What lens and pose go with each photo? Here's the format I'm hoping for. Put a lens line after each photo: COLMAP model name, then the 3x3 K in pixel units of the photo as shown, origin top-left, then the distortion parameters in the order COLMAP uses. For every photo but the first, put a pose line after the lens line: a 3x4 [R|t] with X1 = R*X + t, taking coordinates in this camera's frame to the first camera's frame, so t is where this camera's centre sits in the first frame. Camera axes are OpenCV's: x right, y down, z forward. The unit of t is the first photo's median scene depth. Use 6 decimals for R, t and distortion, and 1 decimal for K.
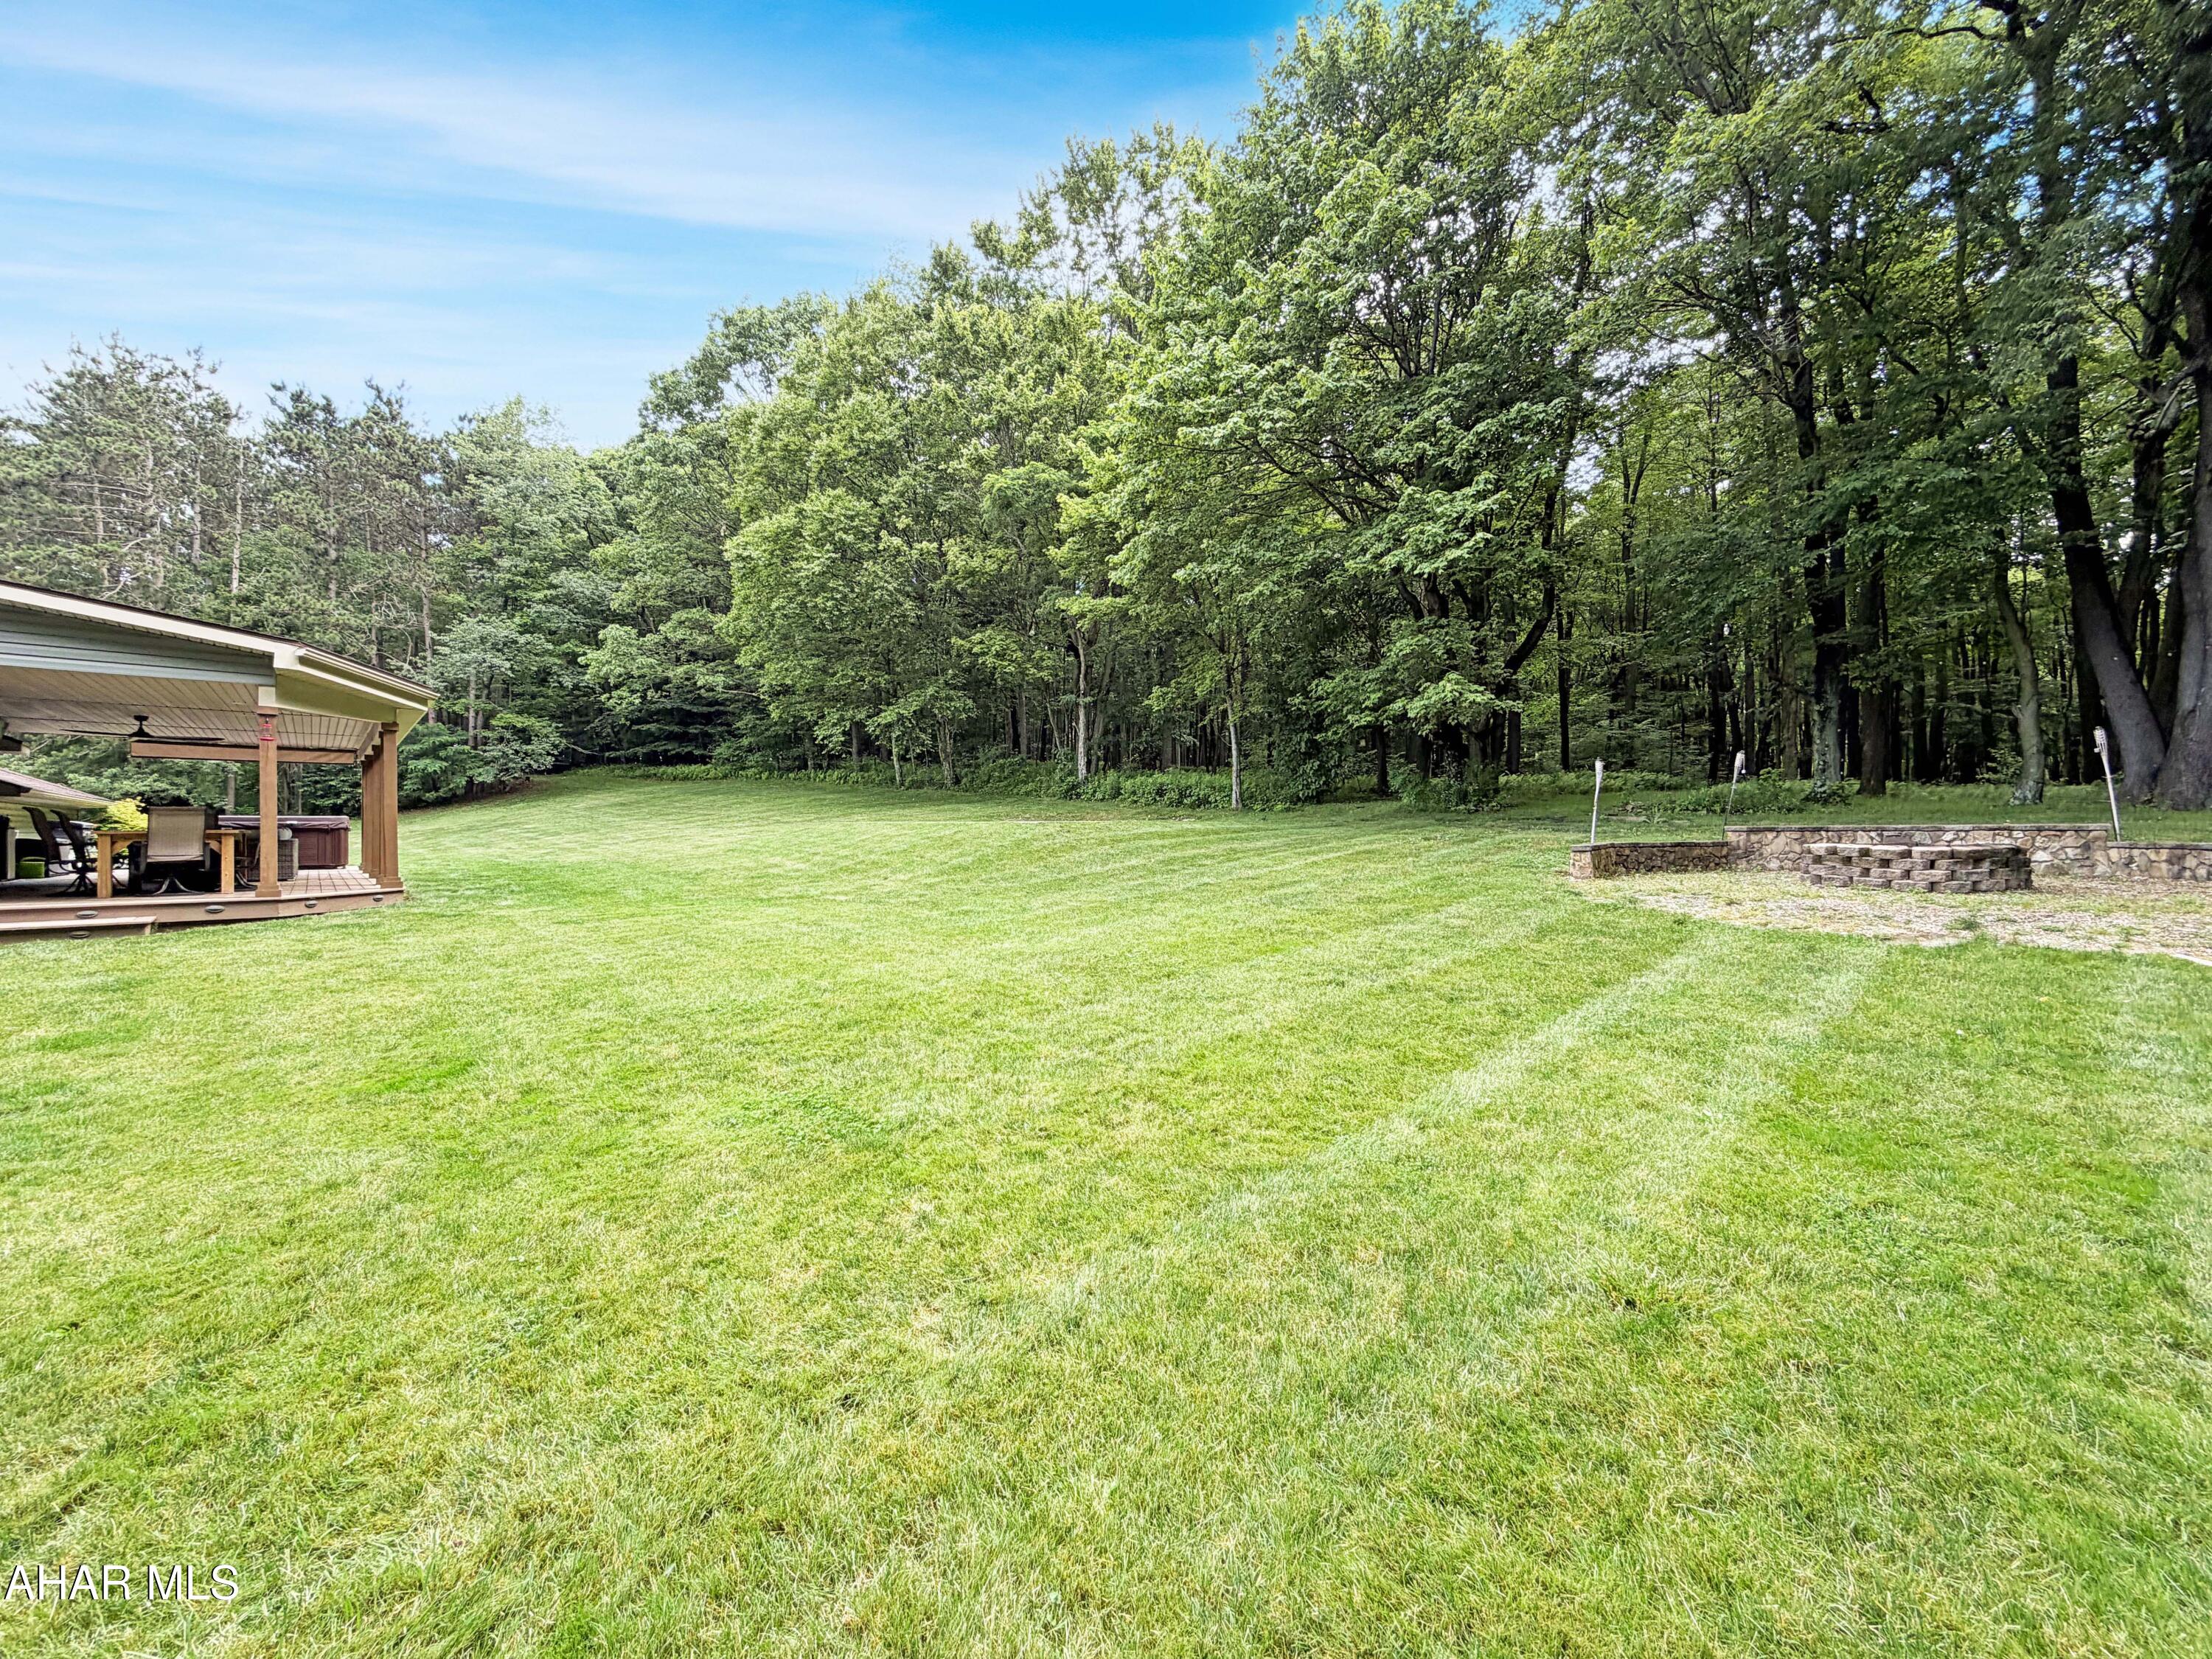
lens RADIAL K [[886.0, 0, 1082.2], [0, 886.0, 832.3], [0, 0, 1]] dist [-0.000445, -0.000103]
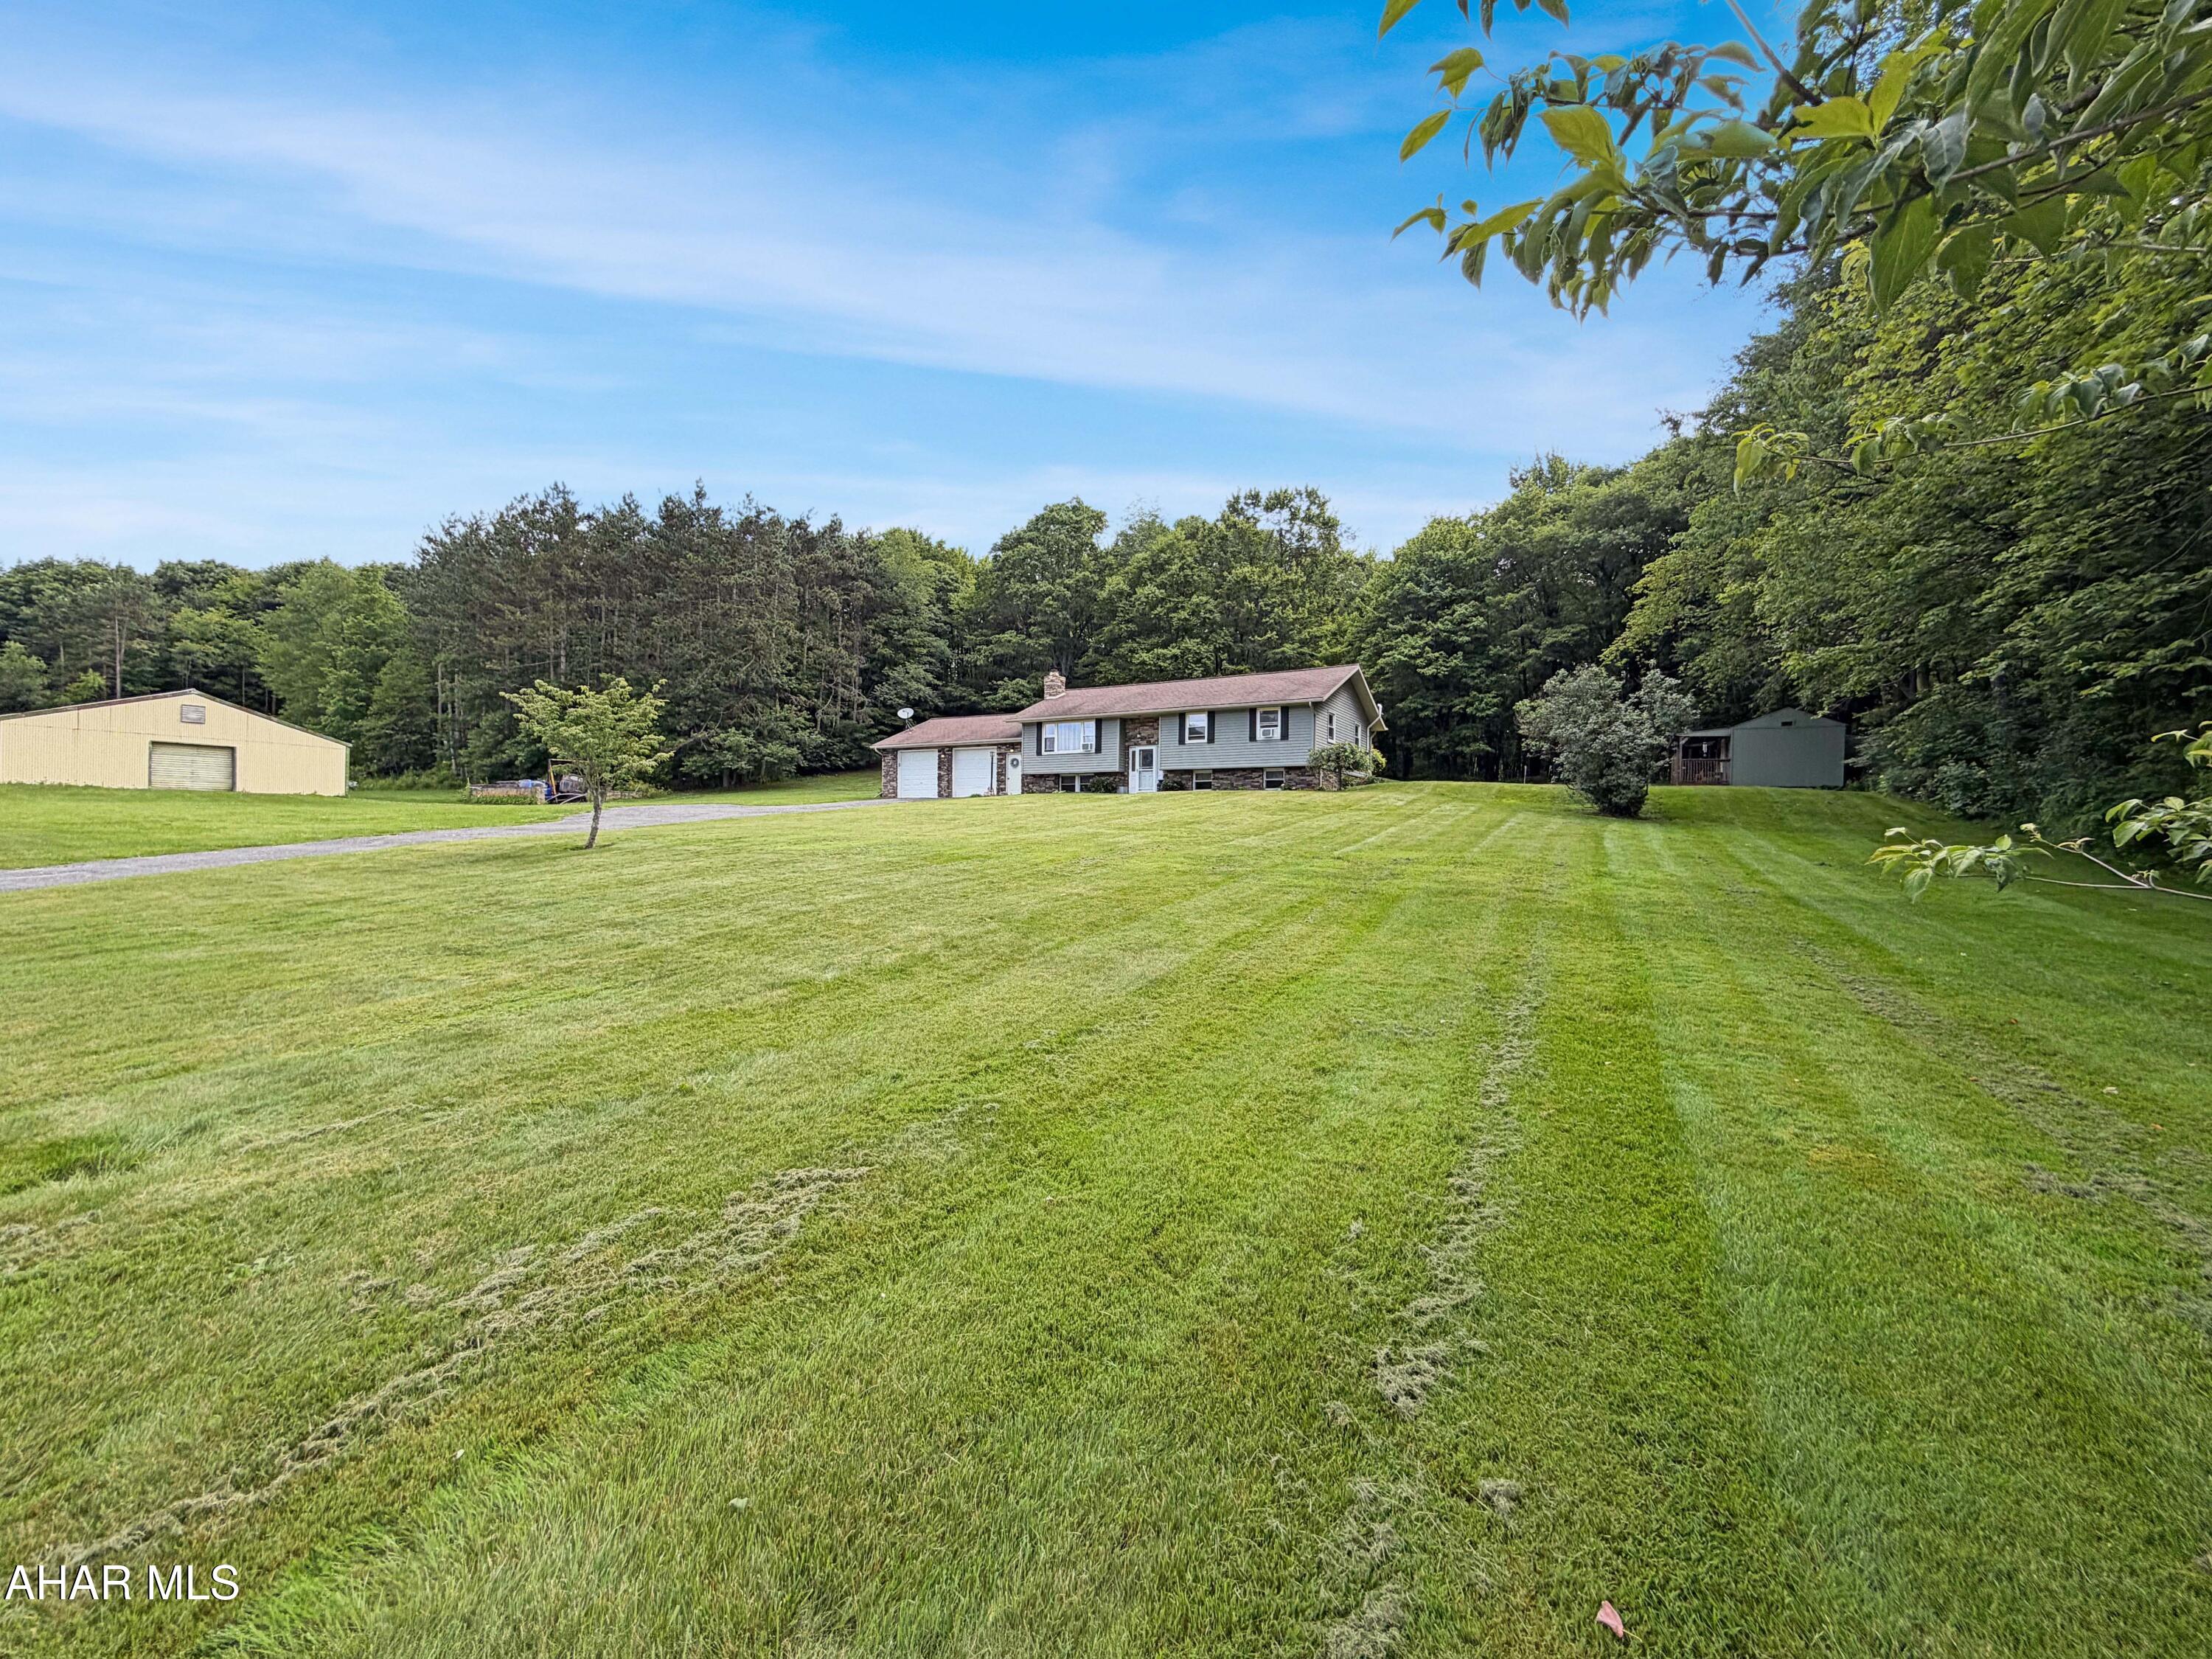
lens RADIAL K [[912.7, 0, 1098.7], [0, 912.7, 827.4], [0, 0, 1]] dist [0.001034, 0.000247]
pose [[0.950474, 0.017853, 0.310292, -1.322285], [-0.012635, 0.999743, -0.018819, 0.155948], [-0.310548, 0.013967, 0.950455, -1.229189]]
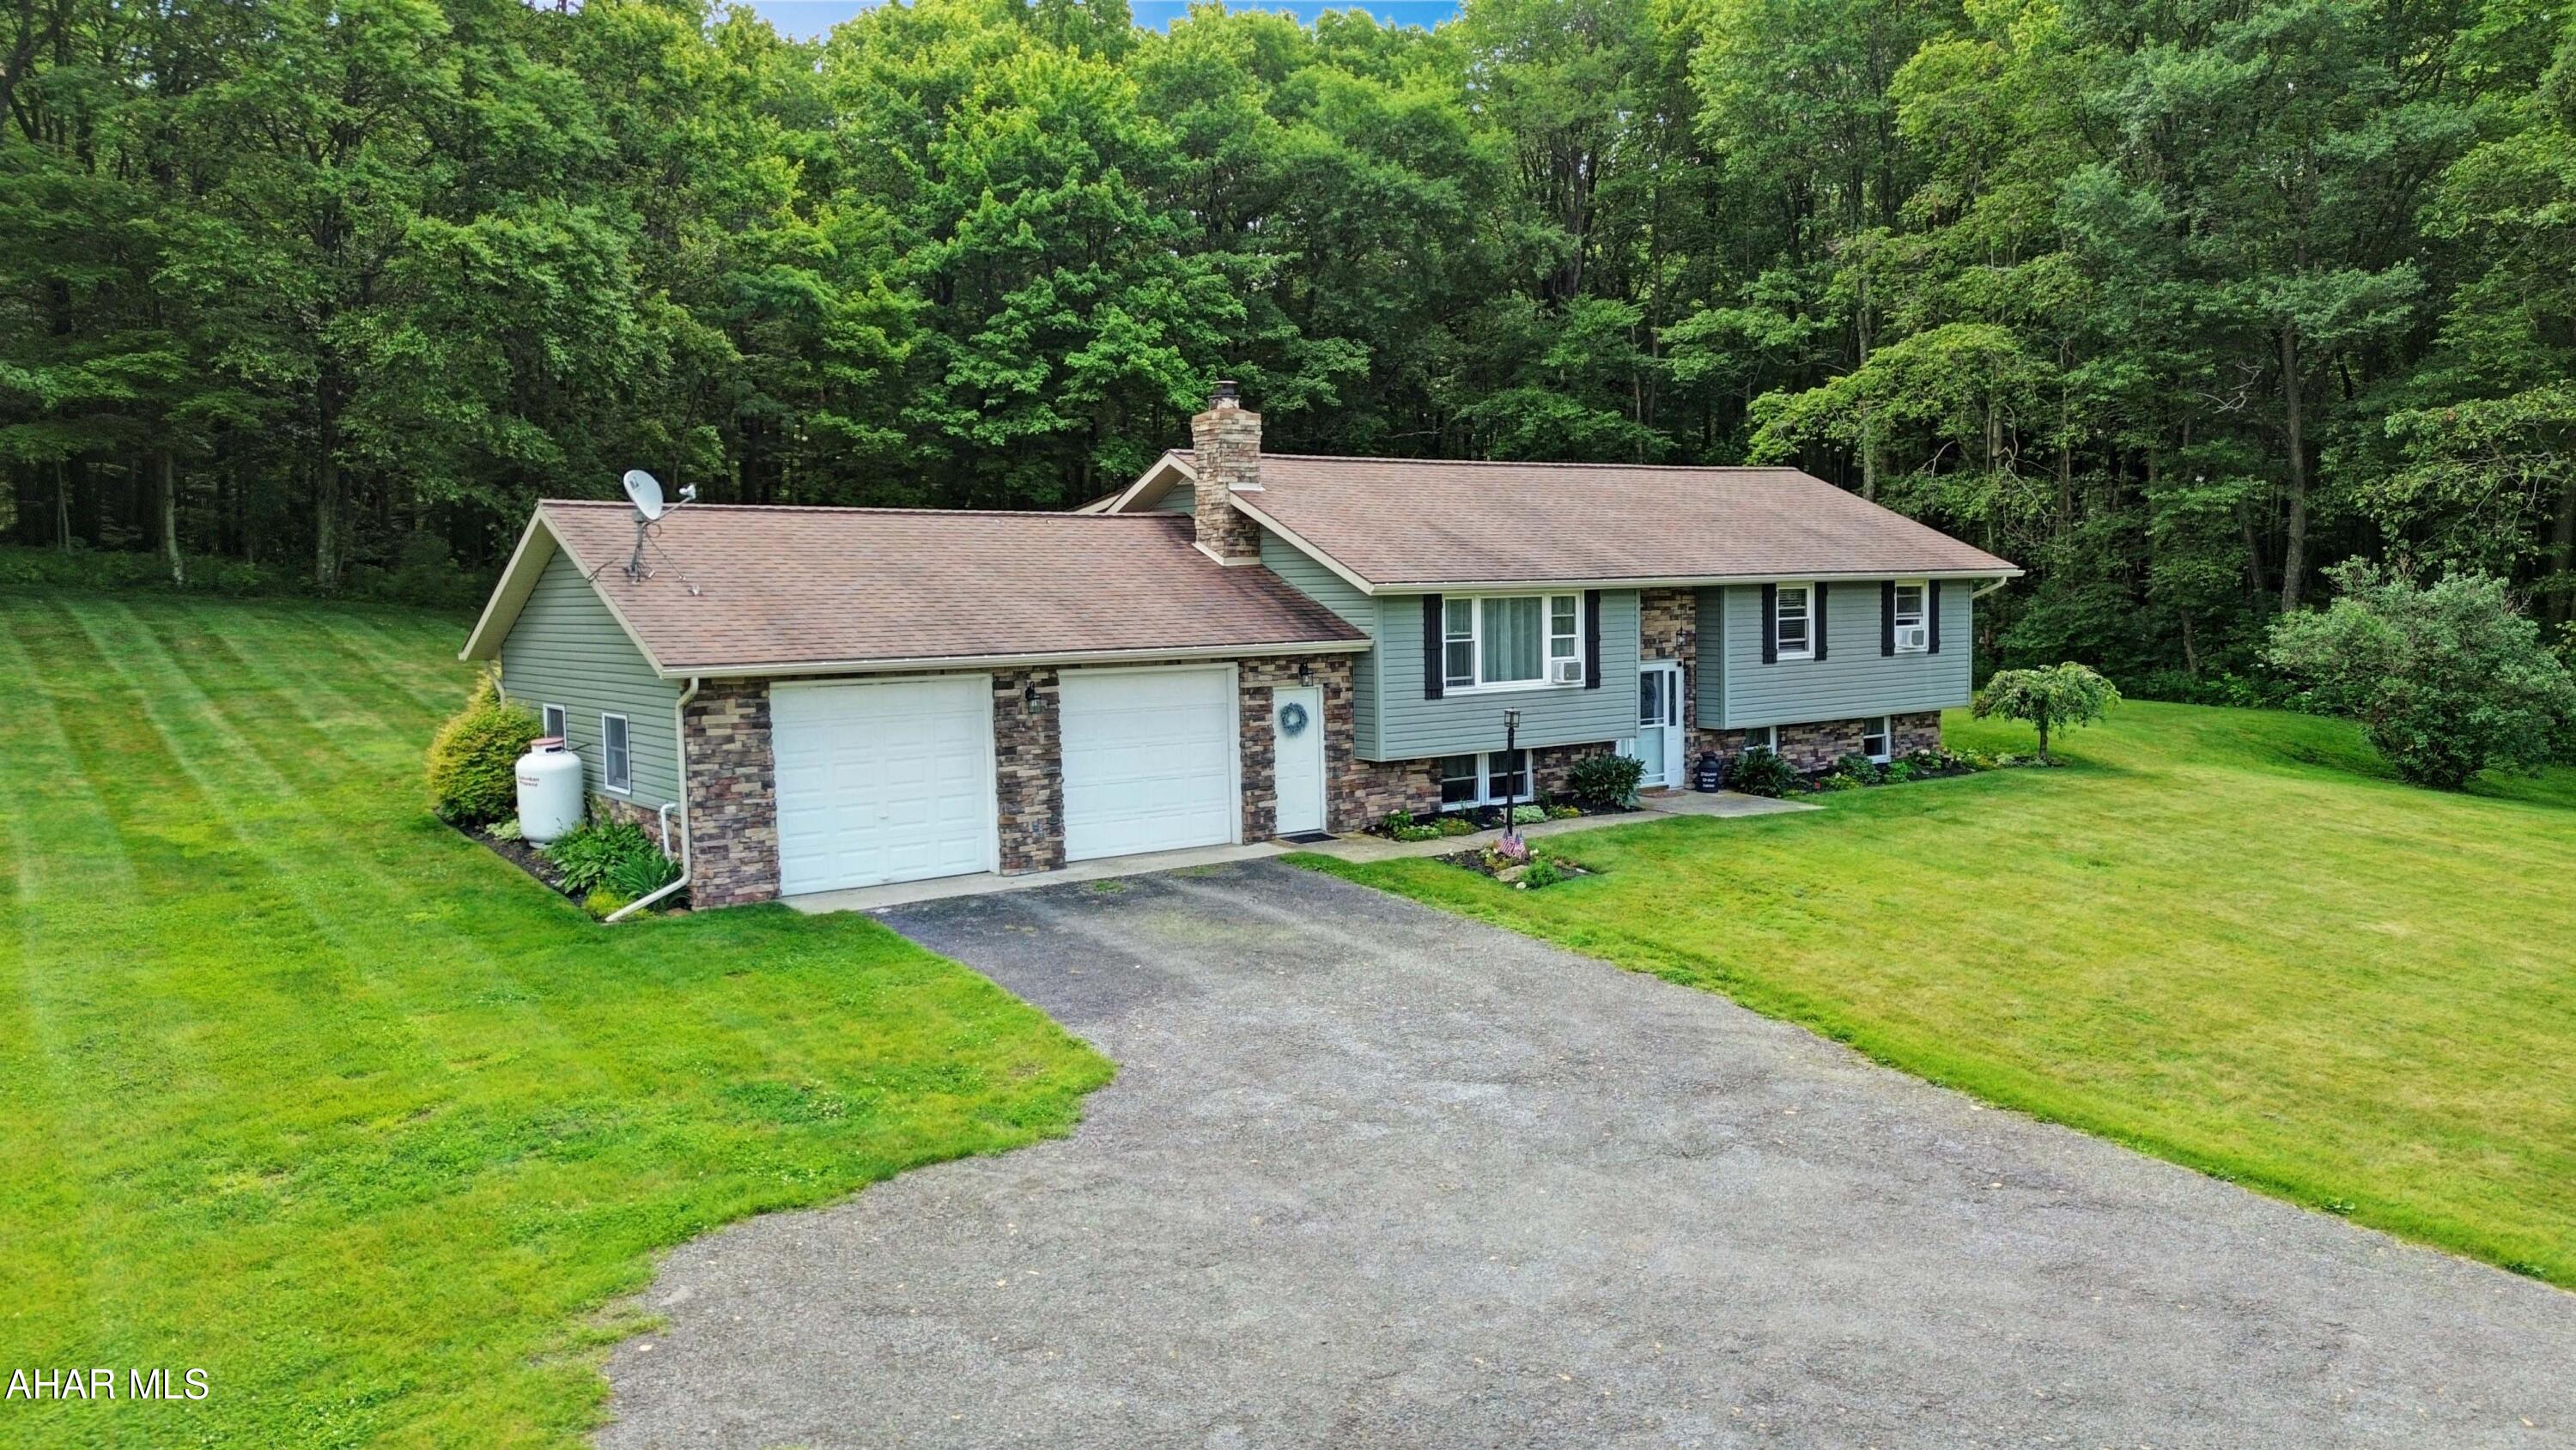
lens RADIAL K [[1856.1, 0, 1288.0], [0, 1856.1, 725.0], [0, 0, 1]] dist [0.098248, -0.112603]
pose [[0.066807, -0.075554, 0.994901, -1.932289], [0.027427, 0.996891, 0.073864, -0.058752], [-0.997389, 0.022352, 0.068671, 0.312536]]
